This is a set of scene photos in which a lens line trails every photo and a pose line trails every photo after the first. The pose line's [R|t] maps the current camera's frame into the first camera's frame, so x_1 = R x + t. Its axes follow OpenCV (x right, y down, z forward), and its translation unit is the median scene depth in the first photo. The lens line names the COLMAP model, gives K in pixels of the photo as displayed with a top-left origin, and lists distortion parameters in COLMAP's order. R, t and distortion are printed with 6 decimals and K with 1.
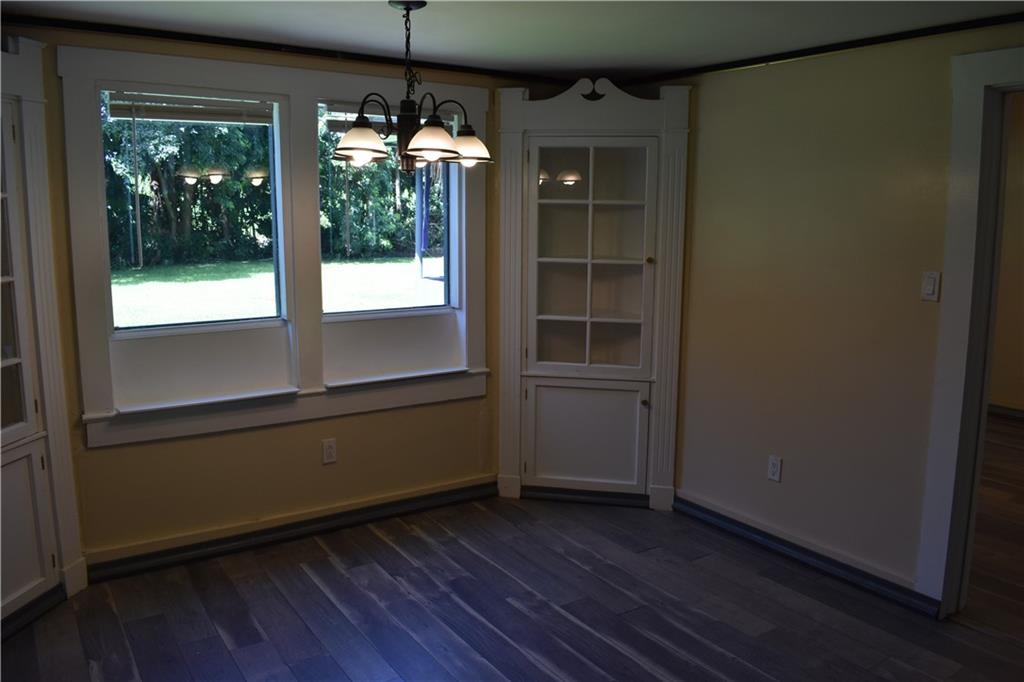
lens RADIAL K [[796.5, 0, 512.0], [0, 796.5, 341.0], [0, 0, 1]] dist [-0.095341, 0.011108]
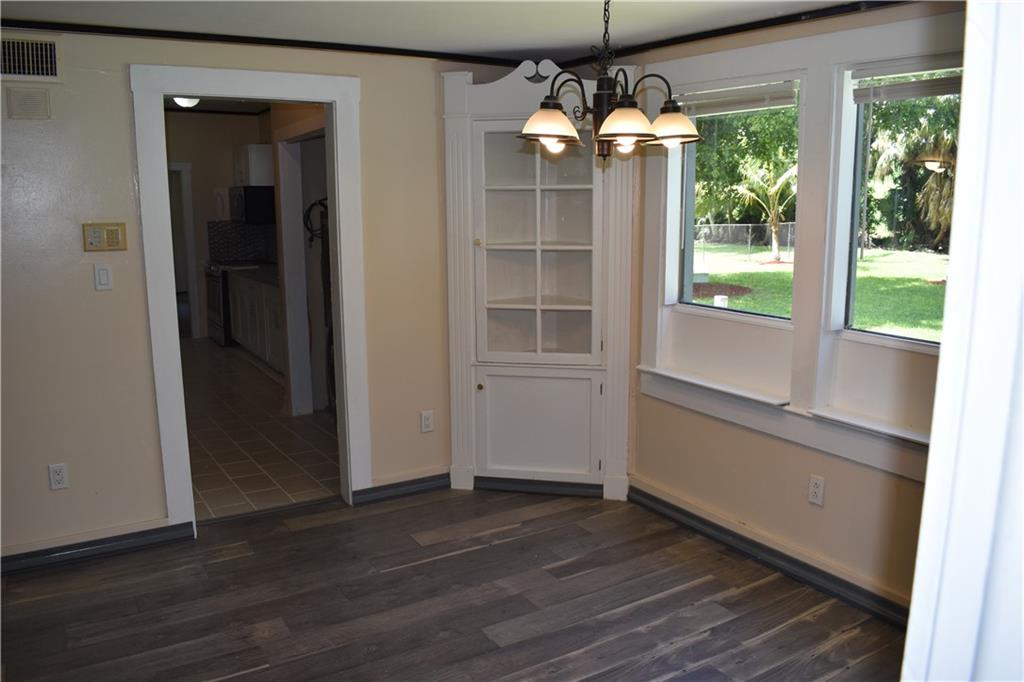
lens RADIAL K [[786.2, 0, 512.0], [0, 786.2, 341.0], [0, 0, 1]] dist [-0.037786, 0.000150]
pose [[0.000574, 0.179436, -0.983769, 0.657078], [-0.168884, 0.969656, 0.176763, -0.125669], [0.985636, 0.166041, 0.030861, 0.744748]]
